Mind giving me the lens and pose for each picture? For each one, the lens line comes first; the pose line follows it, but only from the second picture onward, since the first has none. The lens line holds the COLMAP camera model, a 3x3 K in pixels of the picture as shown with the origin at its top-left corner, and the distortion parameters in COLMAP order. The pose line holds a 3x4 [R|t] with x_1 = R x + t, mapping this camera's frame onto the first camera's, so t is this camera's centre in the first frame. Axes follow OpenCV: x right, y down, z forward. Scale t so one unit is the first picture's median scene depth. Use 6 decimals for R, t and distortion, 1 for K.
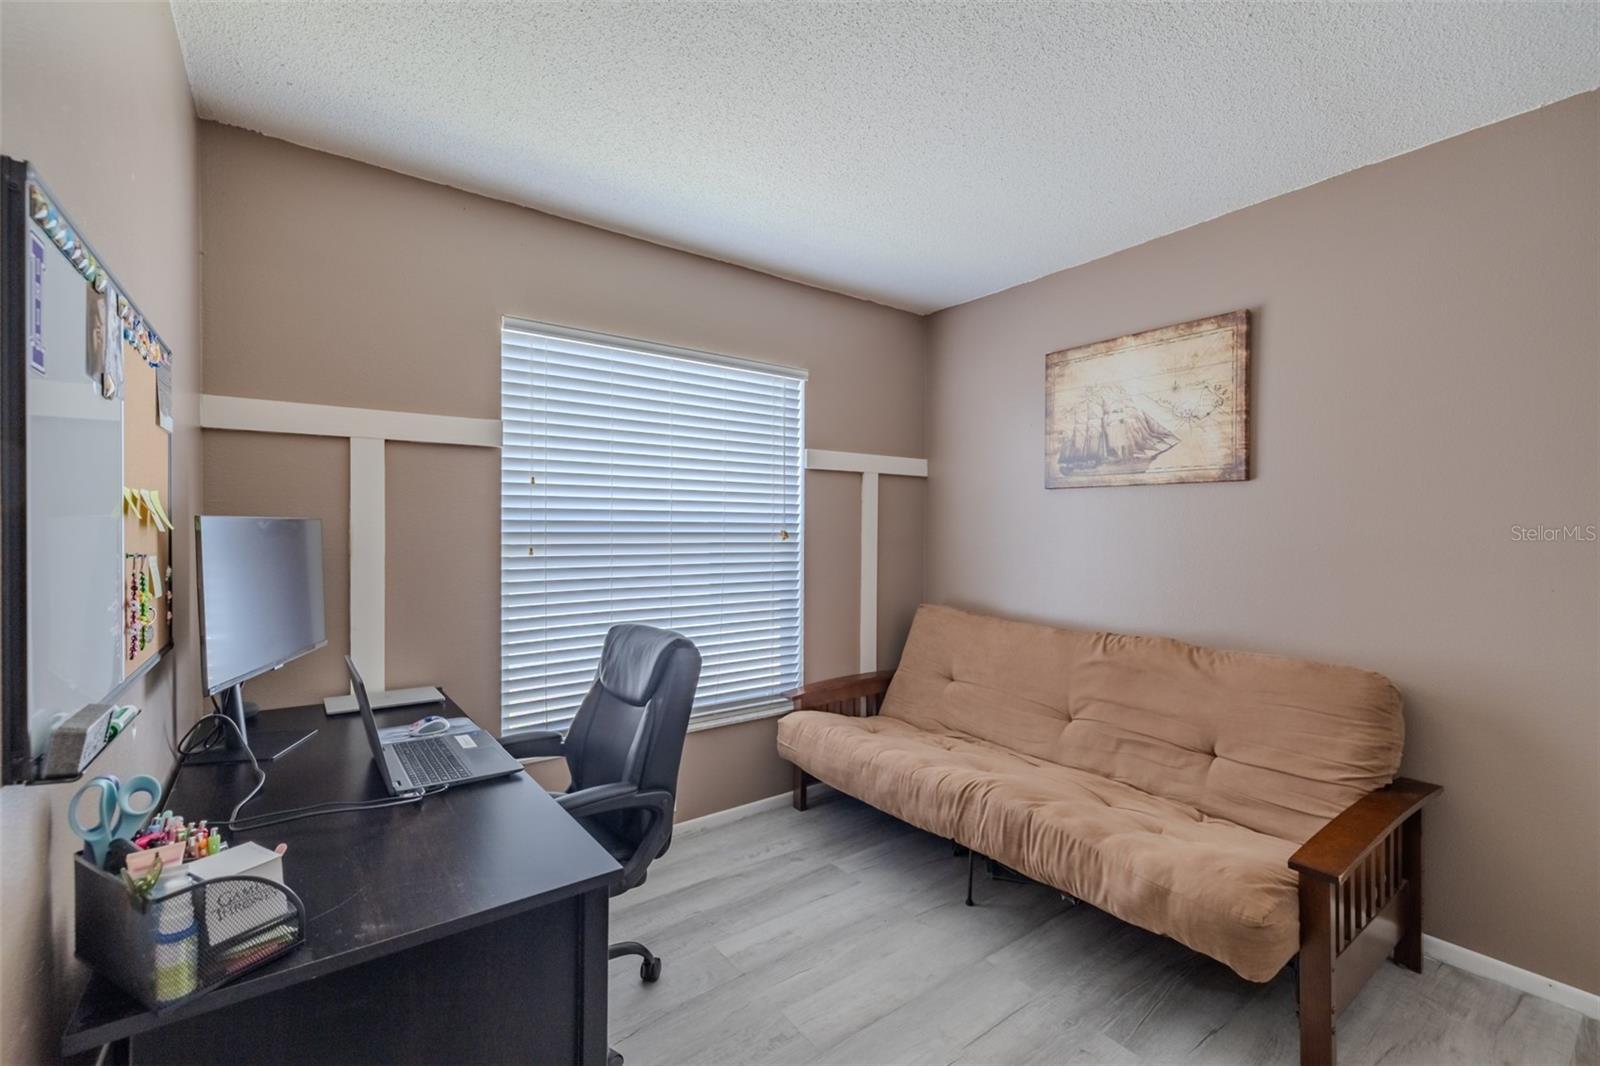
lens RADIAL K [[685.7, 0, 806.1], [0, 685.7, 524.9], [0, 0, 1]] dist [0.004703, 0.000336]
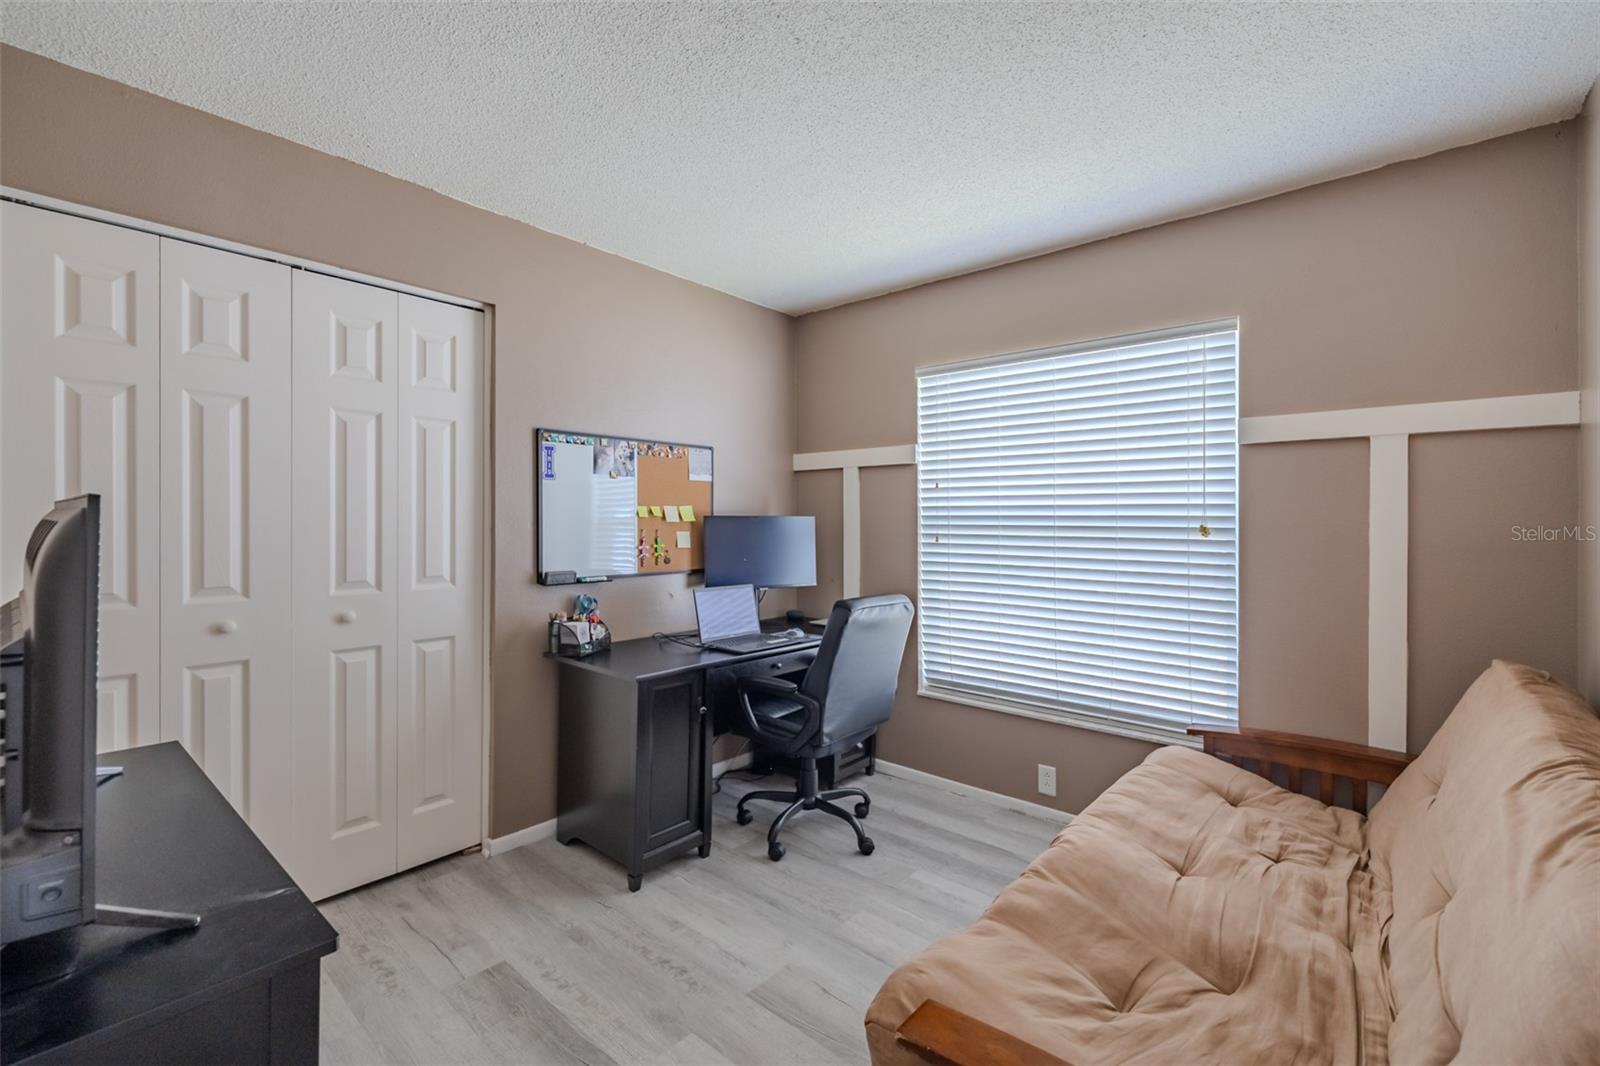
lens RADIAL K [[685.7, 0, 805.6], [0, 685.7, 530.9], [0, 0, 1]] dist [0.004703, 0.000336]
pose [[0.218257, 0.005452, -0.975876, 0.837205], [-0.006911, 0.999968, 0.004041, 0.019140], [0.975867, 0.005862, 0.218287, 0.465433]]
